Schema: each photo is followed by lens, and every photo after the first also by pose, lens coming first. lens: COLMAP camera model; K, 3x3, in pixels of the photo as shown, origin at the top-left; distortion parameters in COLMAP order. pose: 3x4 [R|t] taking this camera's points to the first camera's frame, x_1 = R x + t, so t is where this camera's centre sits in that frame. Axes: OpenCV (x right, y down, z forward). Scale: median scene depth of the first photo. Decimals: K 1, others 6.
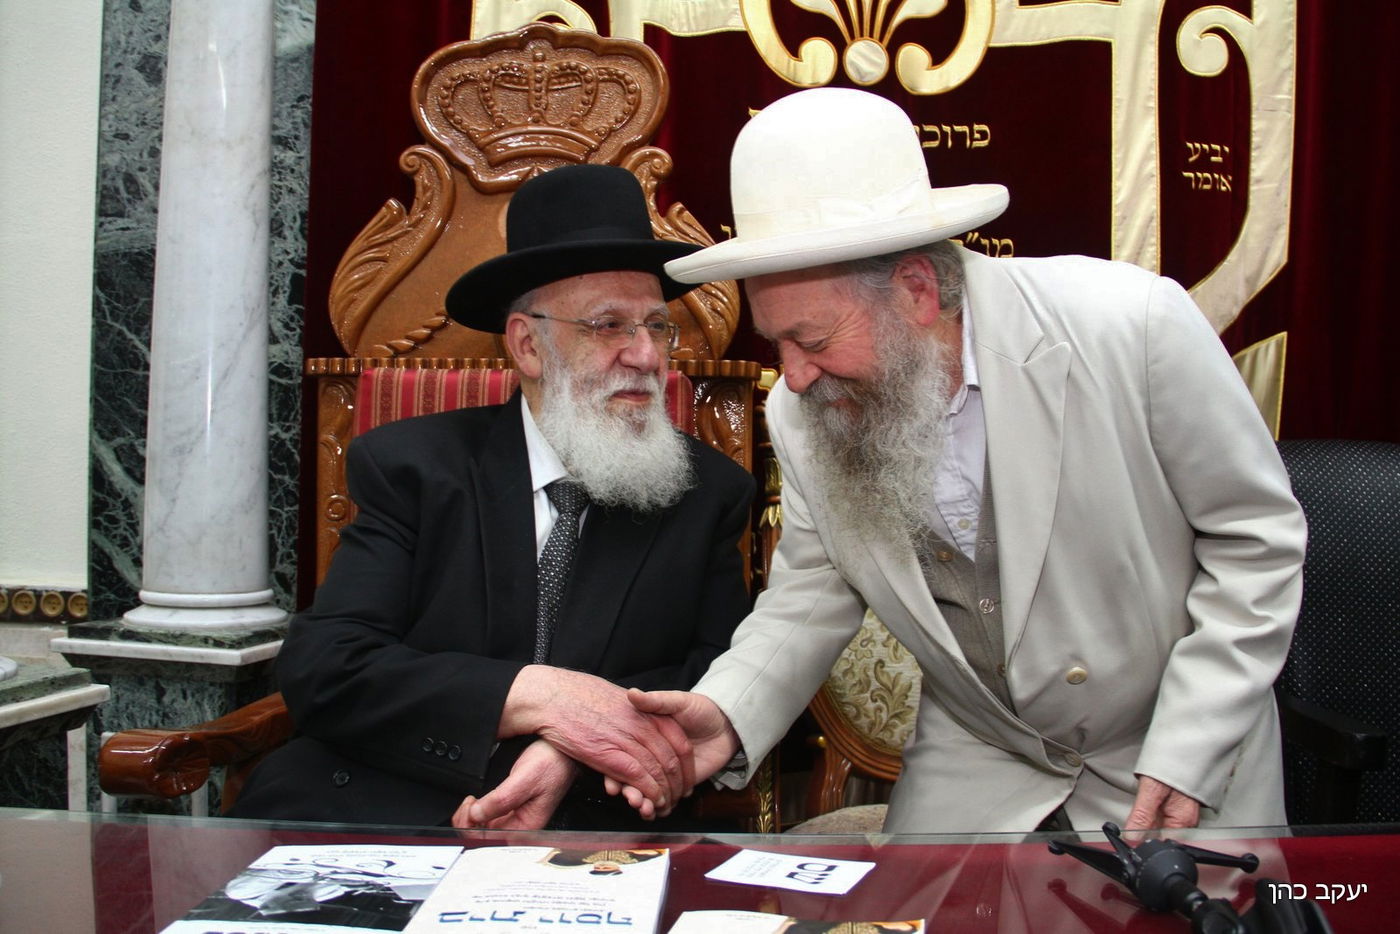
lens RADIAL K [[1233.2, 0, 727.2], [0, 1233.2, 483.7], [0, 0, 1]] dist [-0.176424, 0.142105]
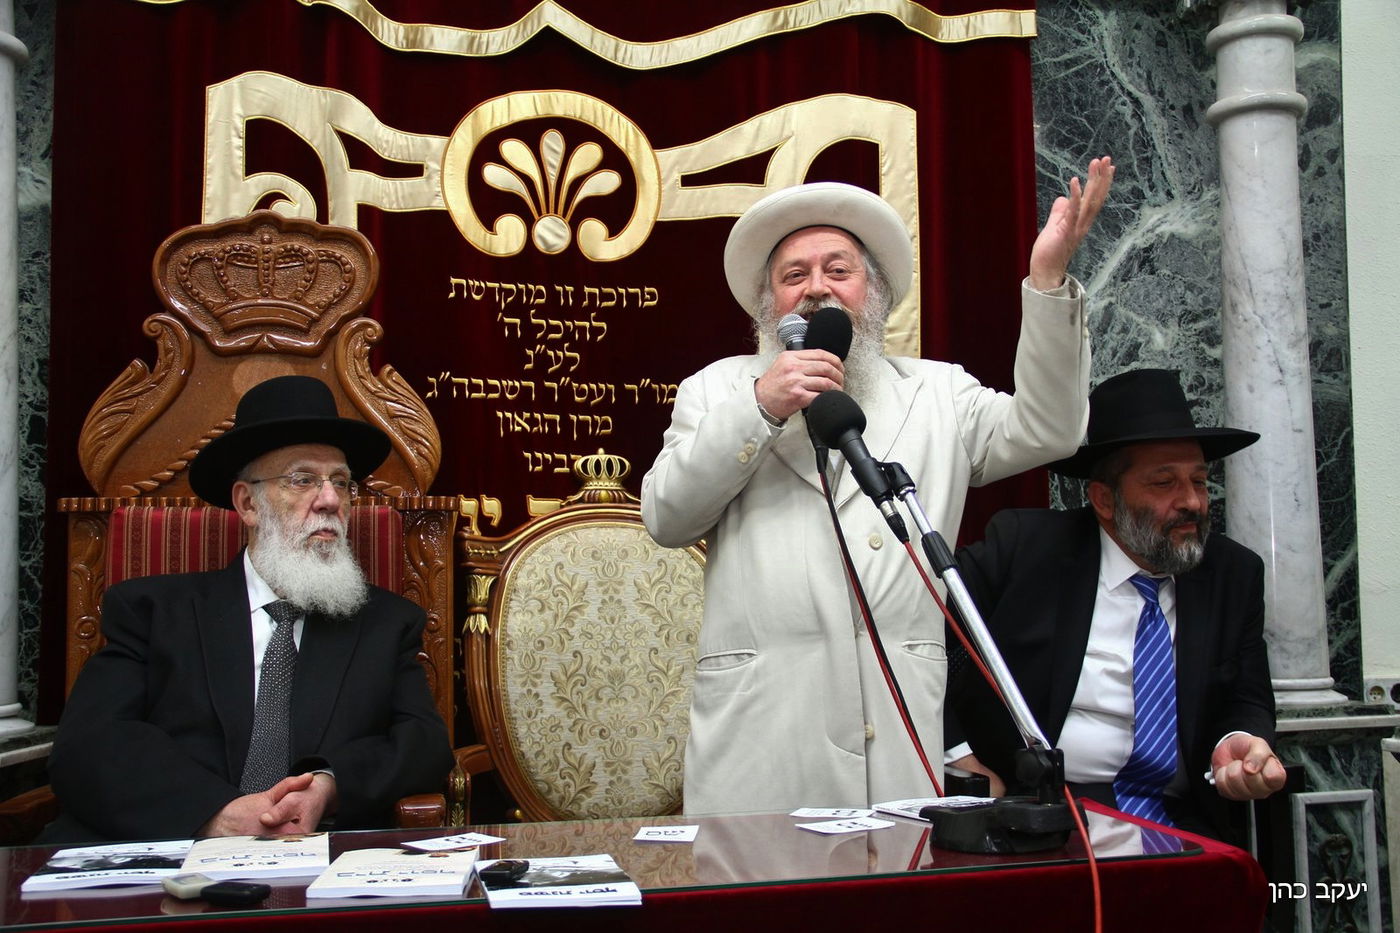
lens RADIAL K [[1512.2, 0, 723.6], [0, 1512.2, 490.4], [0, 0, 1]] dist [-0.084701, 0.313831]
pose [[0.988041, -0.014738, 0.153486, 0.056665], [0.024771, 0.997664, -0.063660, -0.003807], [-0.152189, 0.066700, 0.986098, -0.504869]]
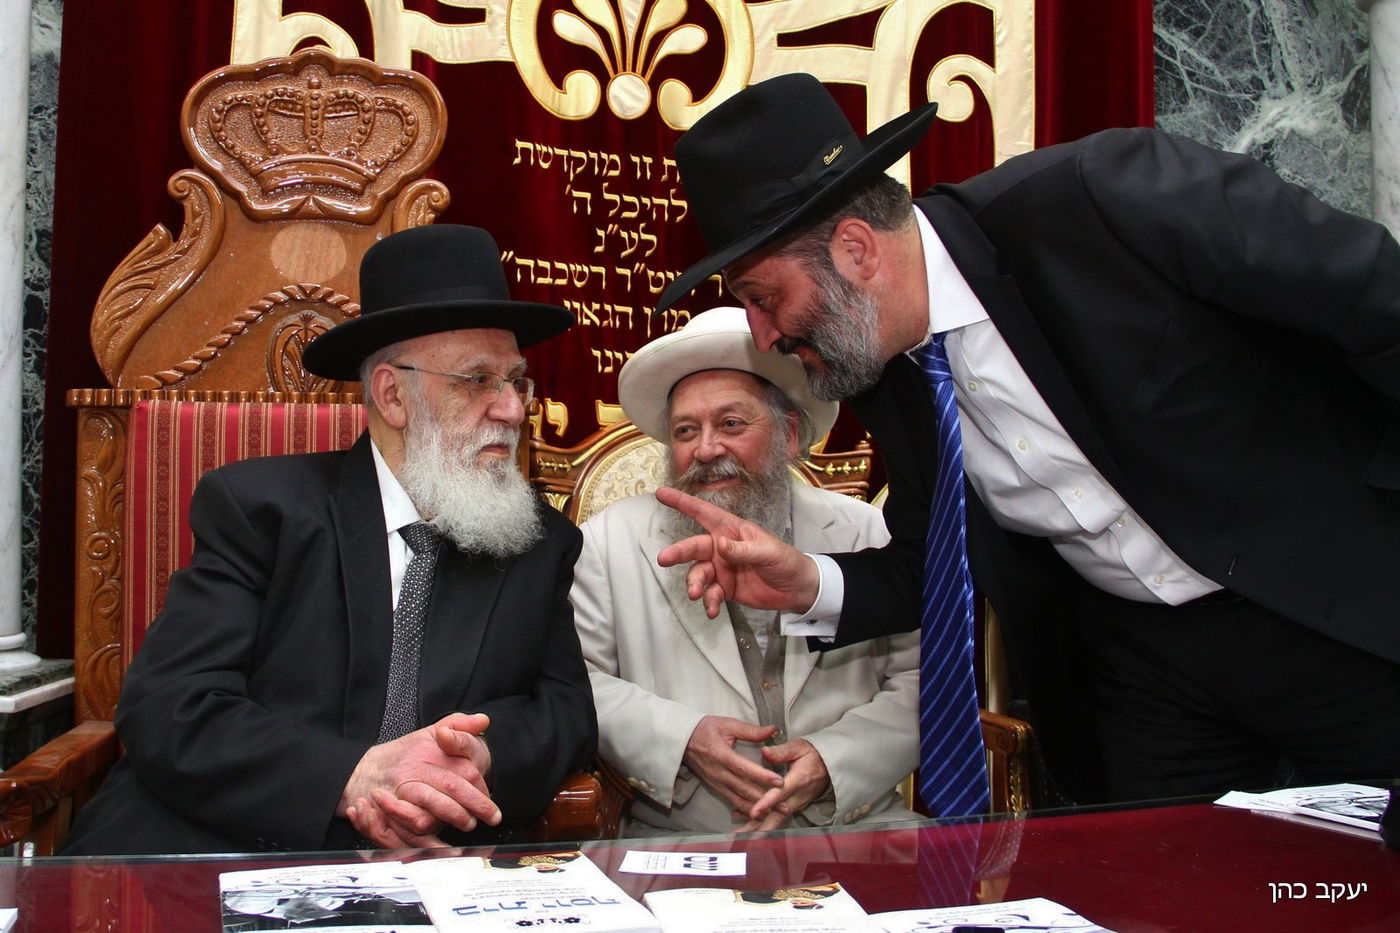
lens RADIAL K [[1381.8, 0, 566.2], [0, 1381.8, 461.2], [0, 0, 1]] dist [-0.160708, 0.107500]
pose [[0.987150, 0.000352, 0.159797, -0.130325], [0.005488, 0.999333, -0.036100, -0.006105], [-0.159704, 0.036513, 0.986490, -0.112290]]
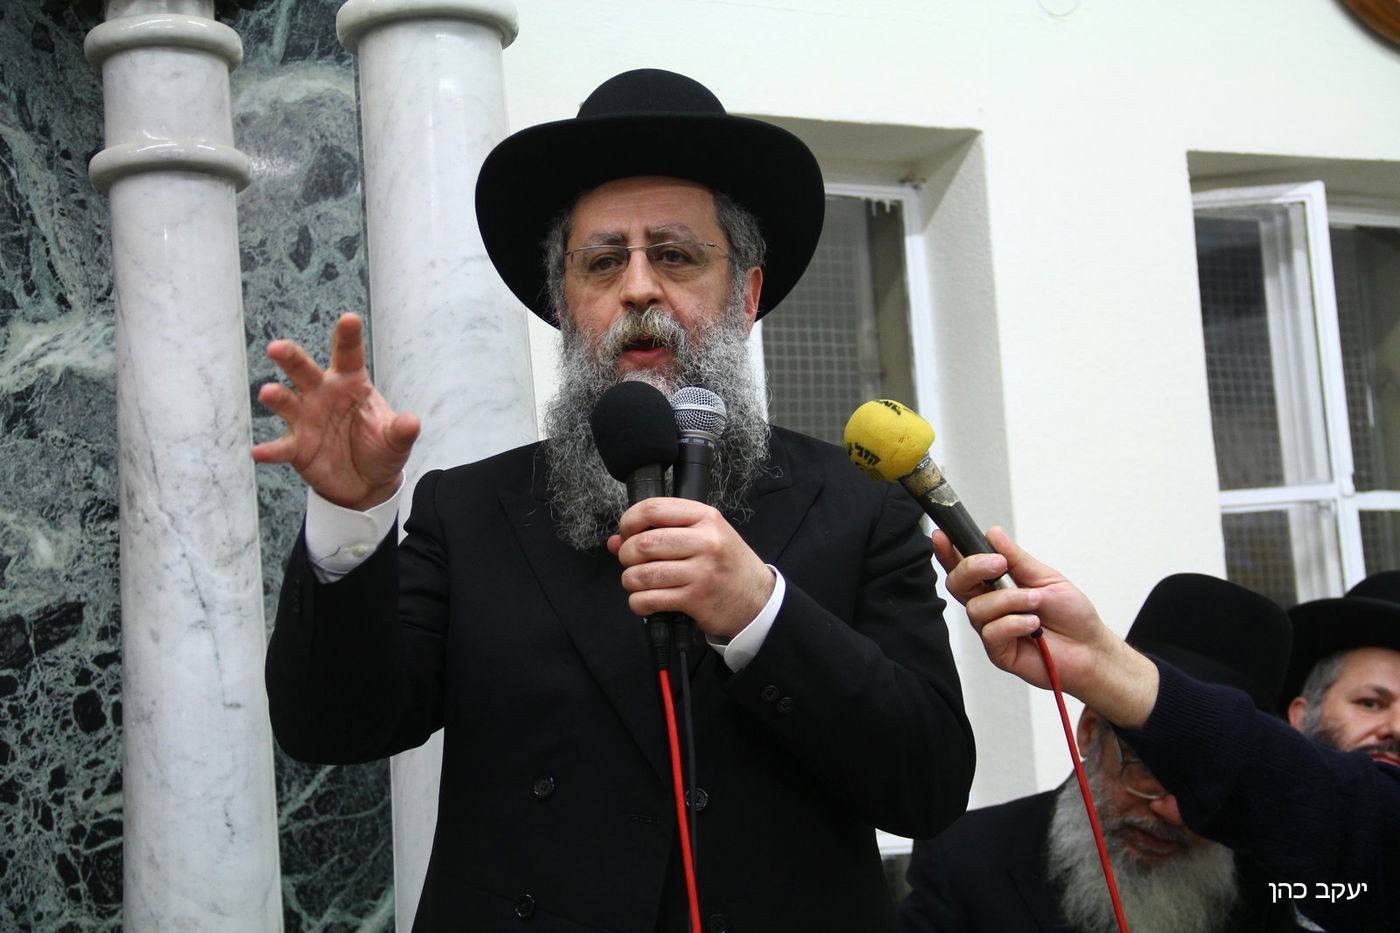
lens RADIAL K [[2646.1, 0, 700.4], [0, 2646.1, 487.2], [0, 0, 1]] dist [0.279016, 0.296452]
pose [[0.885608, -0.000392, 0.464433, 0.377700], [0.080422, 0.985022, -0.152523, -0.008151], [-0.457418, 0.172426, 0.872375, -0.654874]]
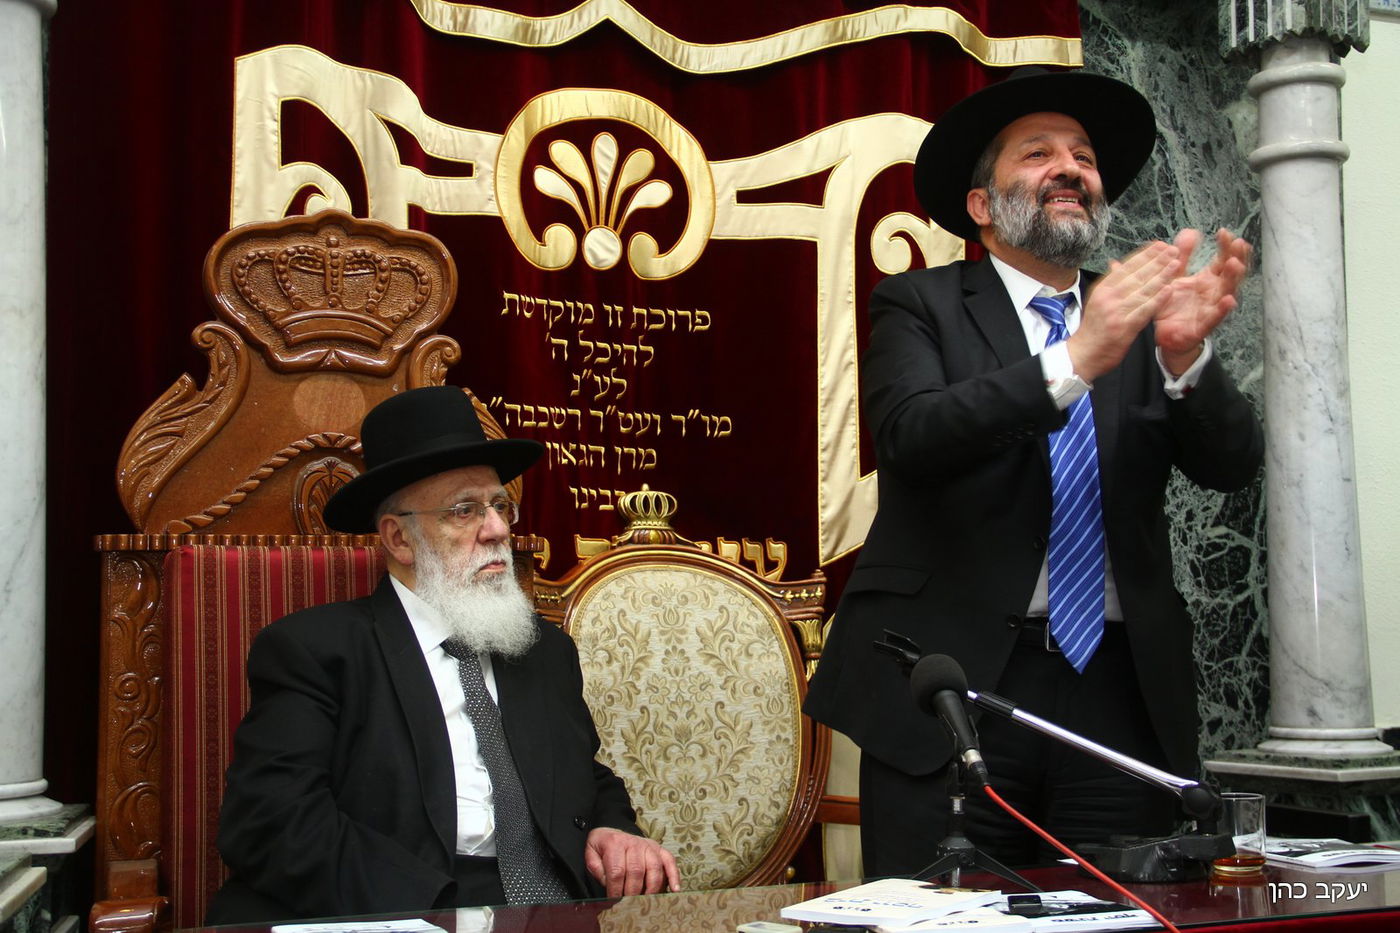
lens RADIAL K [[1792.9, 0, 710.4], [0, 1792.9, 484.4], [0, 0, 1]] dist [0.010522, 0.349286]
pose [[0.922801, 0.005737, 0.385235, -0.450270], [0.025960, 0.996691, -0.077028, -0.018238], [-0.384402, 0.081083, 0.919598, -0.531462]]
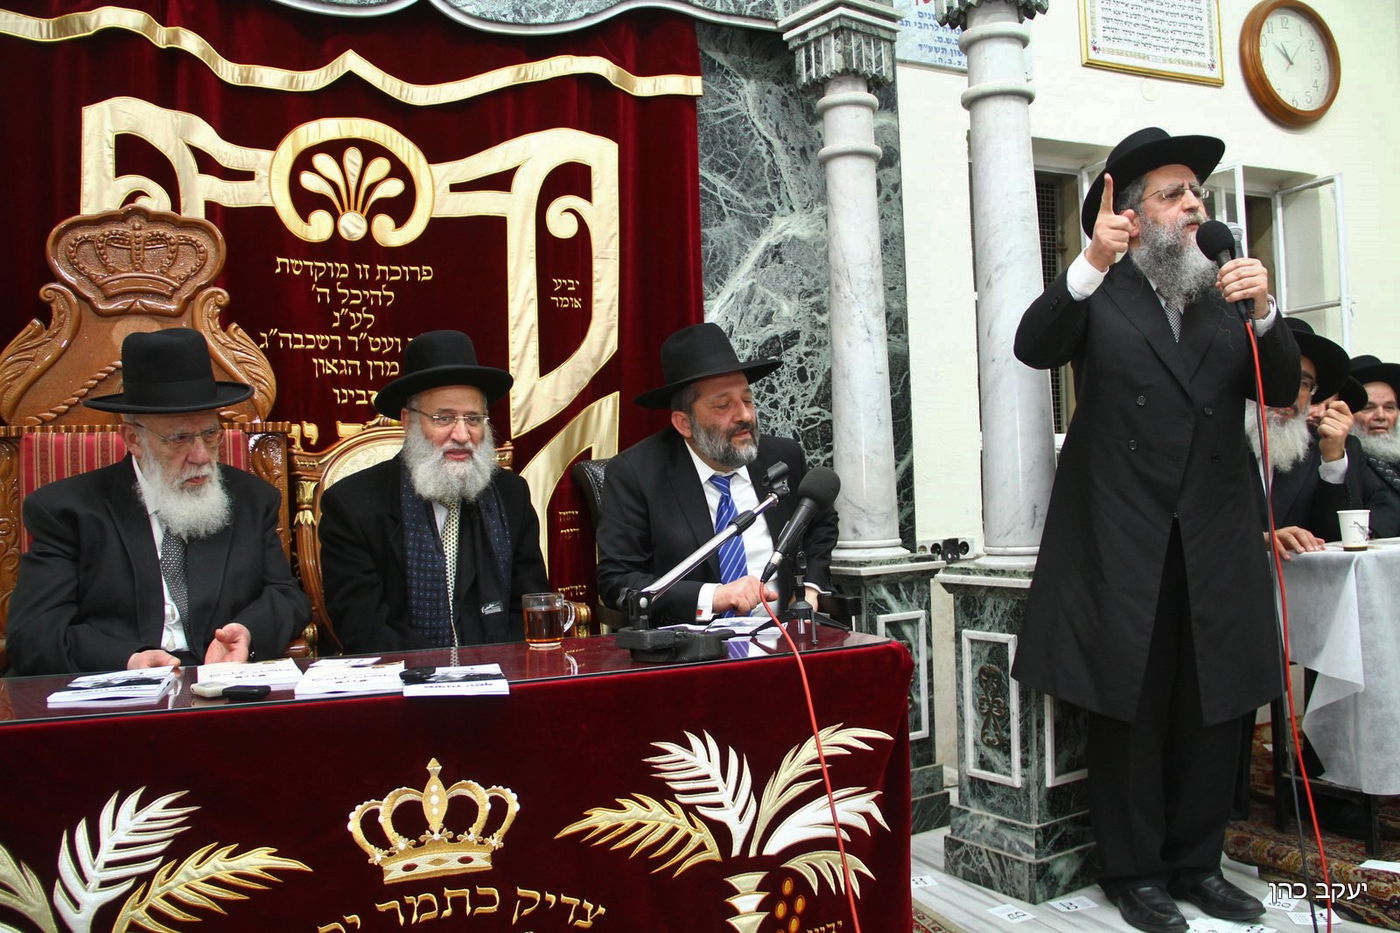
lens RADIAL K [[1153.5, 0, 707.5], [0, 1153.5, 484.5], [0, 0, 1]] dist [-0.172282, 0.135881]
pose [[0.920616, -0.043157, 0.388077, -0.047722], [0.047287, 0.998881, -0.001093, 0.010462], [-0.387595, 0.019357, 0.921626, -0.577253]]
